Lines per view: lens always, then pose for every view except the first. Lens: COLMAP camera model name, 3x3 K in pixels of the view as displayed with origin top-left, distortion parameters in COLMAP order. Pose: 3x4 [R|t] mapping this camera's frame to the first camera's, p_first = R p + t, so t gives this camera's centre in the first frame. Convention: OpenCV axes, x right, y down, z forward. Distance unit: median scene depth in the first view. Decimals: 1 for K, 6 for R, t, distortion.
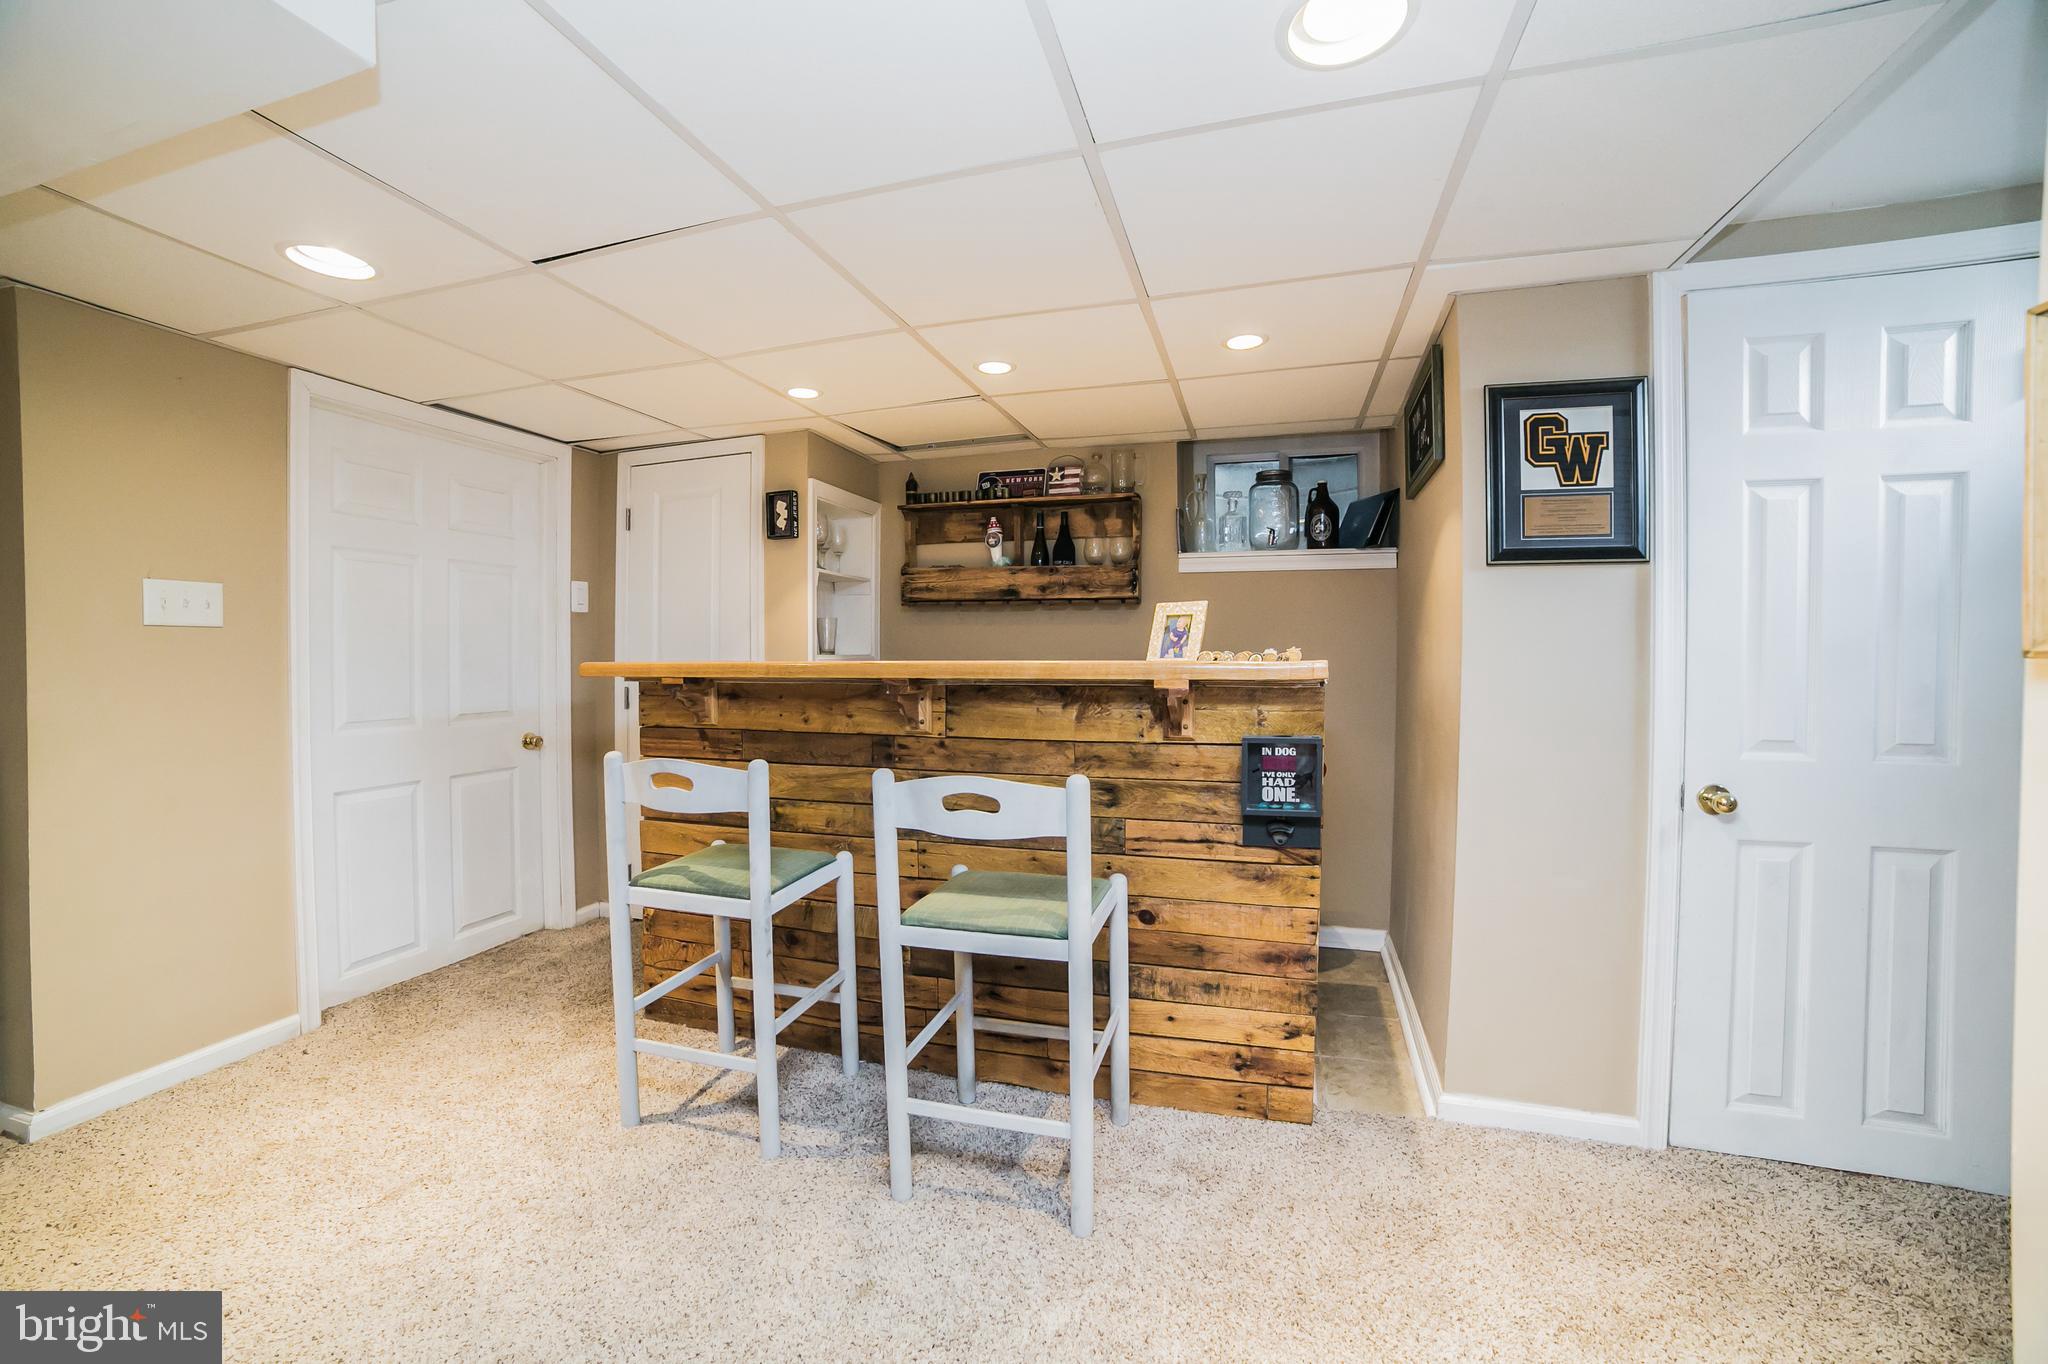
lens RADIAL K [[833.8, 0, 1018.5], [0, 833.8, 669.9], [0, 0, 1]] dist [-0.106833, 0.039335]
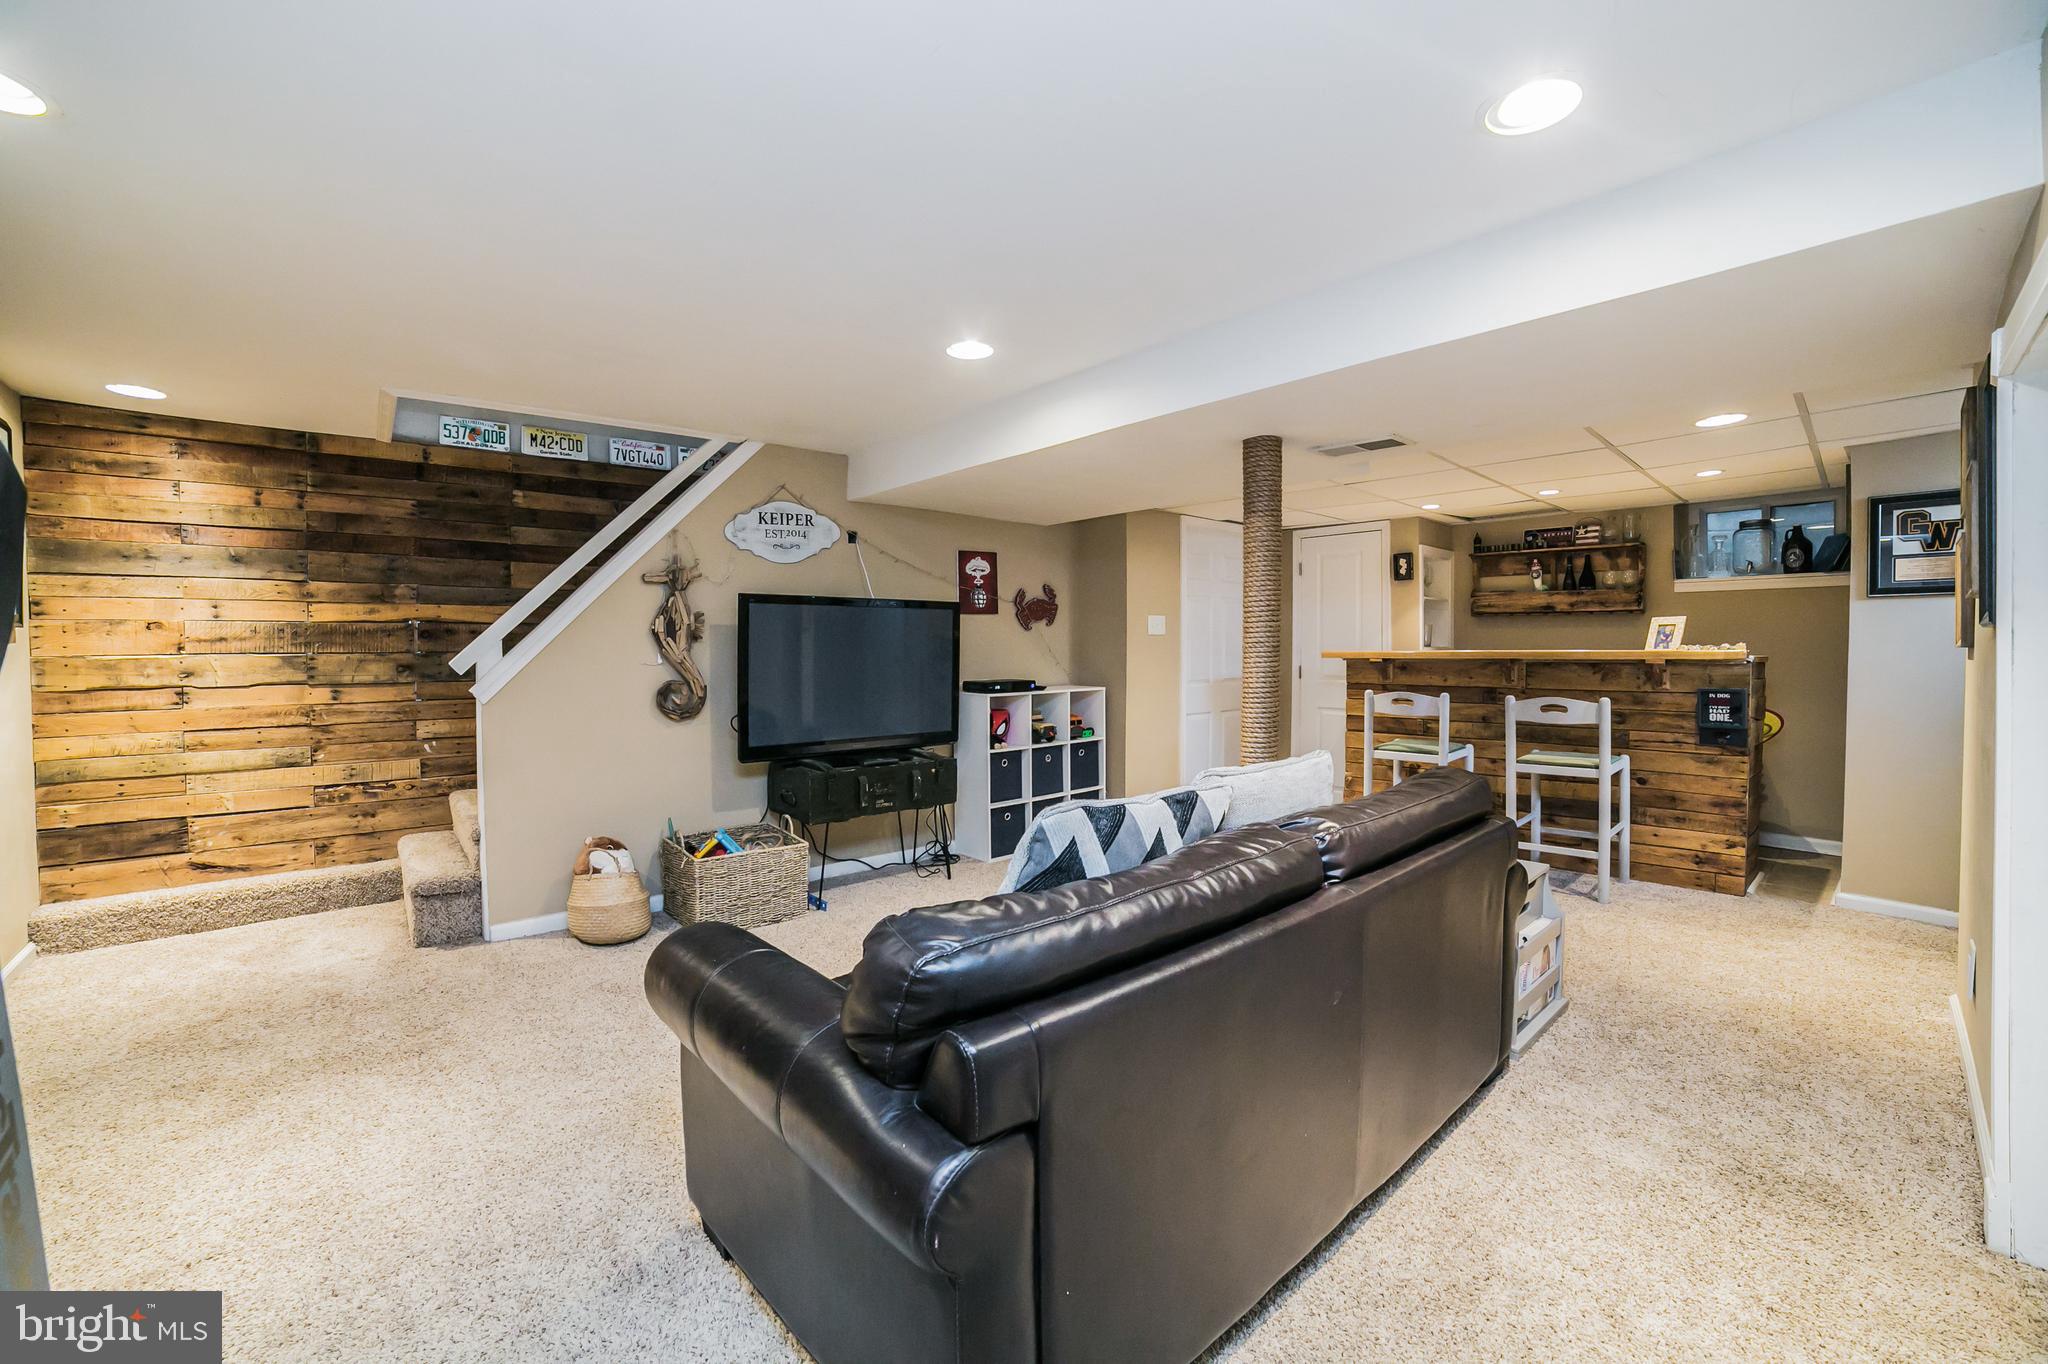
lens RADIAL K [[842.7, 0, 1027.4], [0, 842.7, 657.4], [0, 0, 1]] dist [-0.102462, 0.040812]
pose [[0.864061, 0.005117, -0.503360, -0.095341], [-0.008668, 0.999951, -0.004714, 0.018323], [0.503312, 0.008436, 0.864064, -0.901430]]
